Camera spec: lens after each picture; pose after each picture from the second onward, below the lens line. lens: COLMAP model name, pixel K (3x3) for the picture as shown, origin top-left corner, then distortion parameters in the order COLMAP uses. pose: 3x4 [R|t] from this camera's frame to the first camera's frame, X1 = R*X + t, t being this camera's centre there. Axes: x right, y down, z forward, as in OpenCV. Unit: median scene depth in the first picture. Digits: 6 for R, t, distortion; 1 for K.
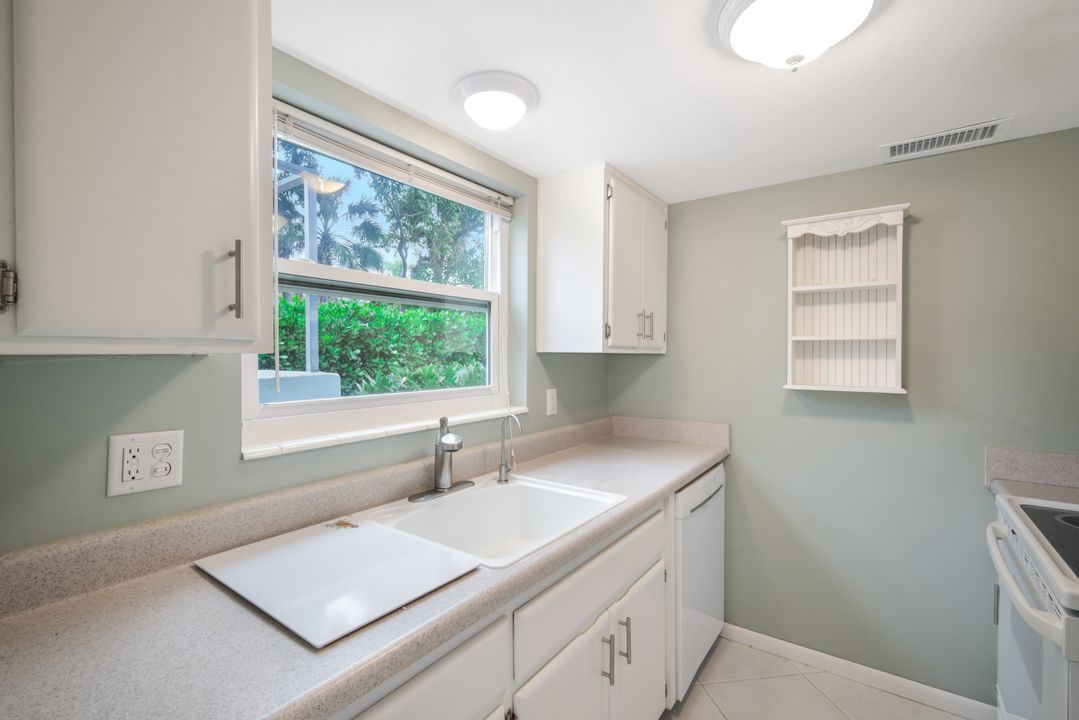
lens RADIAL K [[475.5, 0, 540.3], [0, 475.5, 354.9], [0, 0, 1]] dist [0.002441, 0.000192]
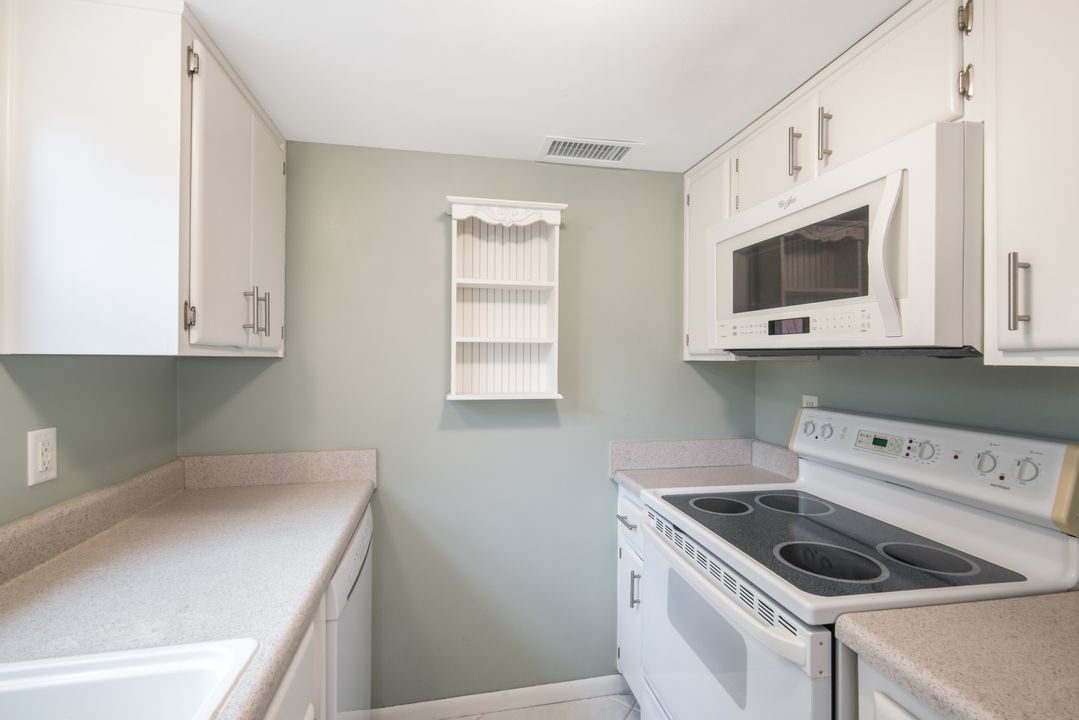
lens RADIAL K [[479.1, 0, 538.9], [0, 479.1, 358.9], [0, 0, 1]] dist [0.003011, 0.000445]
pose [[0.679026, -0.001083, 0.734113, 0.008978], [-0.001818, 0.999993, 0.003157, -0.003012], [-0.734112, -0.003478, 0.679020, 0.329490]]
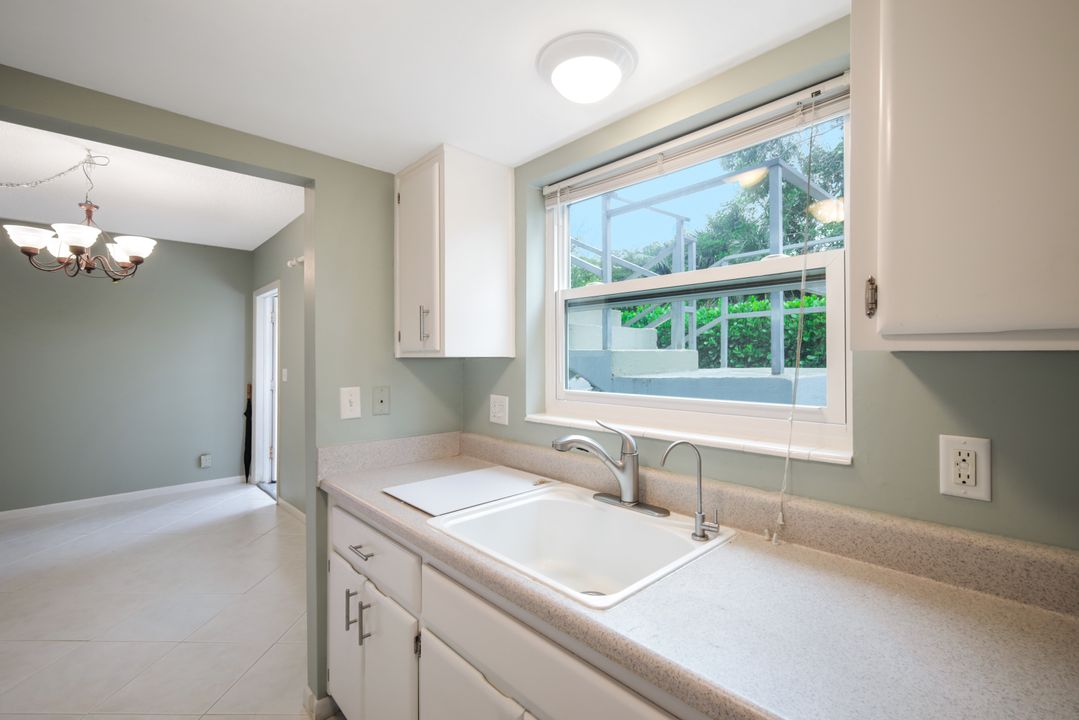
lens RADIAL K [[475.5, 0, 540.3], [0, 475.5, 354.9], [0, 0, 1]] dist [0.002441, 0.000192]
pose [[-0.188404, -0.005621, -0.982076, 0.584047], [0.000978, 0.999982, -0.005912, 0.001171], [0.982091, -0.002074, -0.188395, 0.801112]]
